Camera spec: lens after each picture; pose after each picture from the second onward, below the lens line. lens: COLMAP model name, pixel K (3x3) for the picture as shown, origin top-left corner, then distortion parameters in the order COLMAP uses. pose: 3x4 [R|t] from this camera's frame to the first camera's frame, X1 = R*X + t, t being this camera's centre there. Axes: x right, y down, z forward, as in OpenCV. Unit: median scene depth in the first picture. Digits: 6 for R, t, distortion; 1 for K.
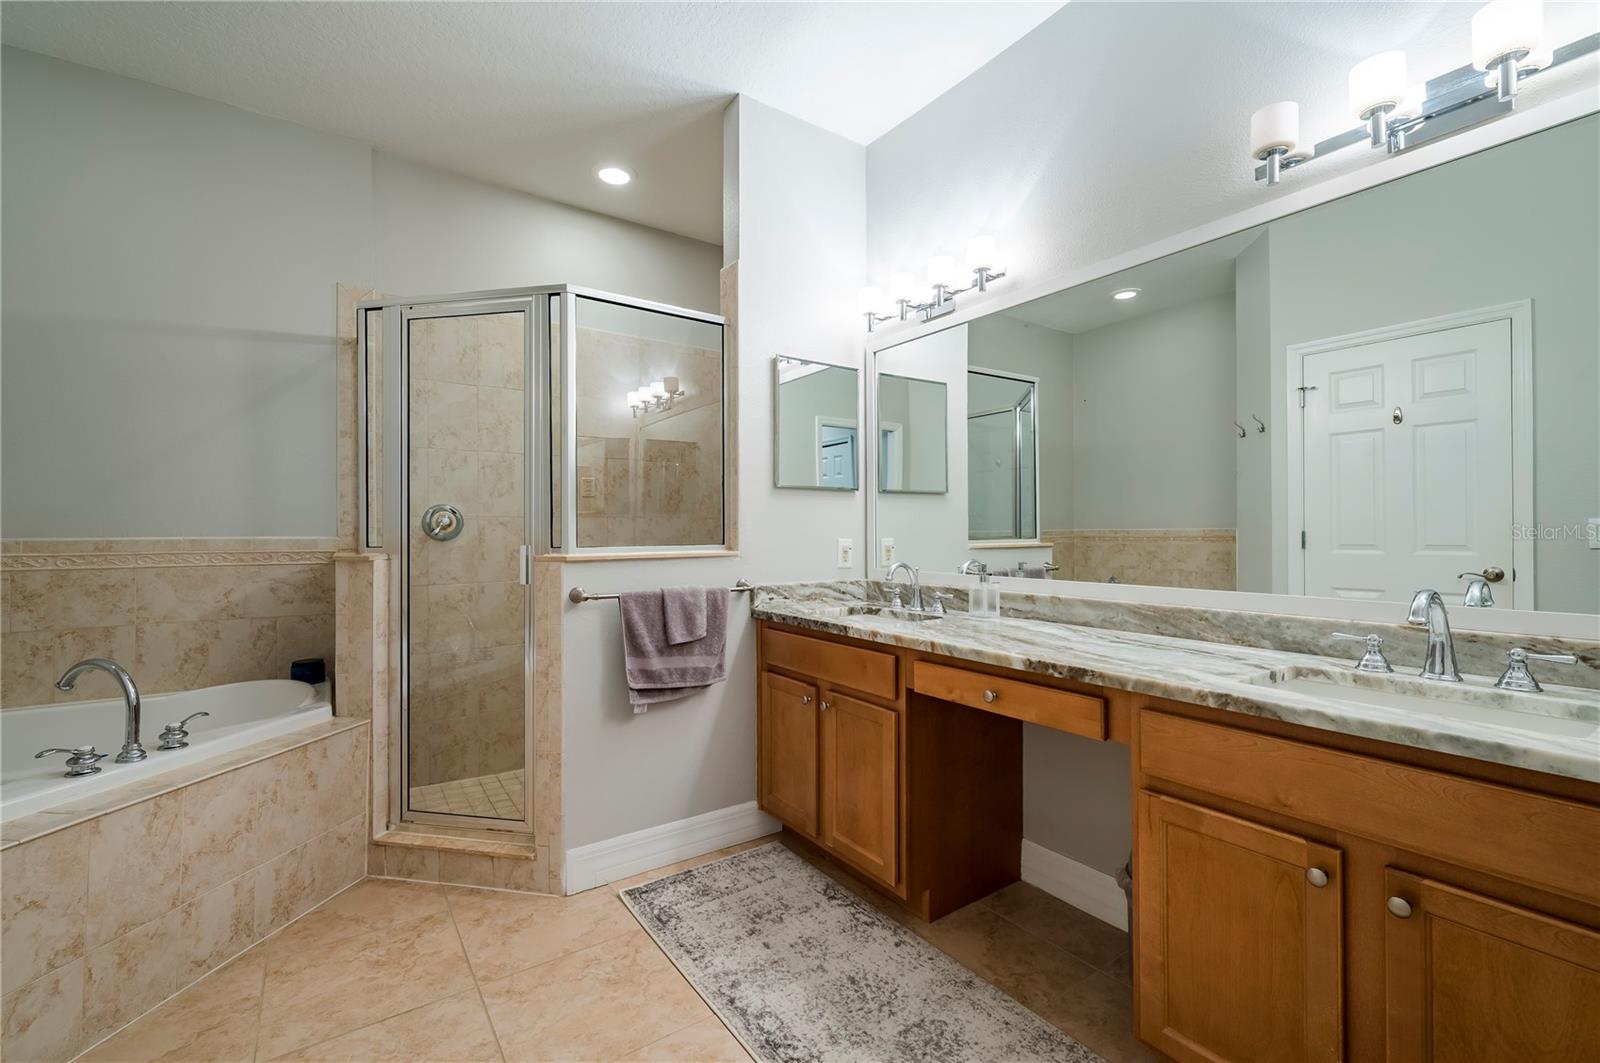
lens RADIAL K [[664.1, 0, 803.2], [0, 664.1, 530.9], [0, 0, 1]] dist [0.003185, -0.002546]
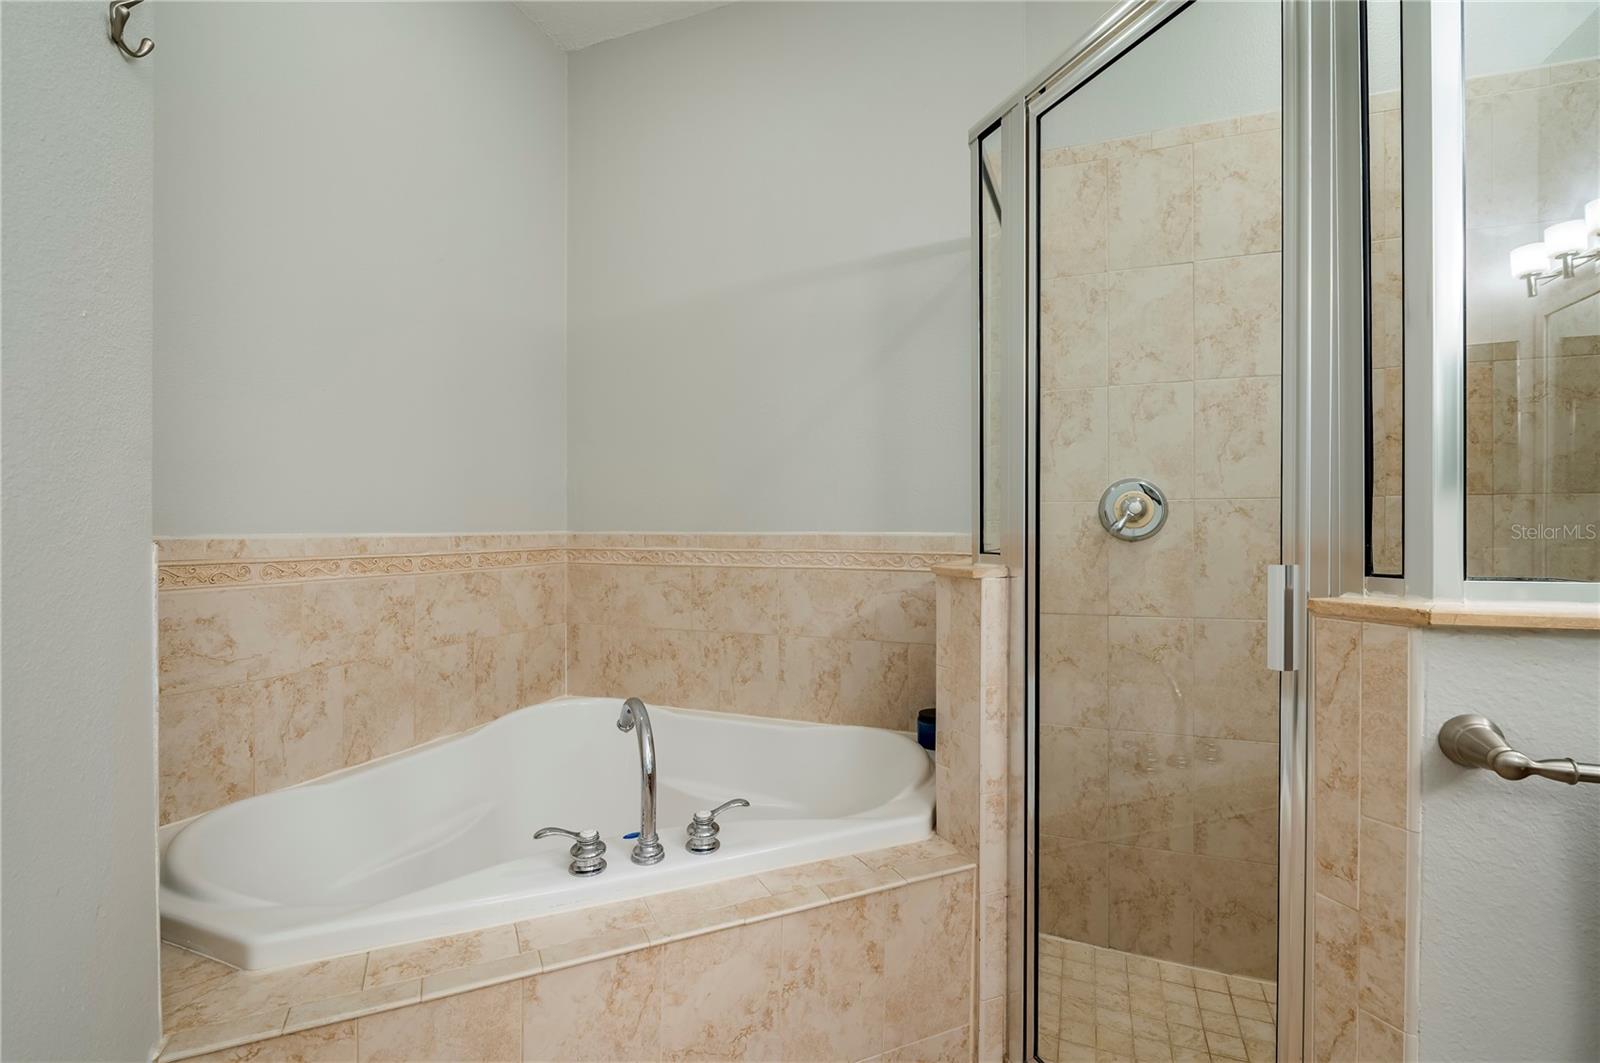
lens RADIAL K [[729.2, 0, 802.8], [0, 729.2, 529.3], [0, 0, 1]] dist [-0.003989, -0.002991]
pose [[0.549485, 0.006925, -0.835475, -0.219292], [-0.000366, 0.999968, 0.008048, -0.000982], [0.835503, -0.004117, 0.549470, 0.535131]]
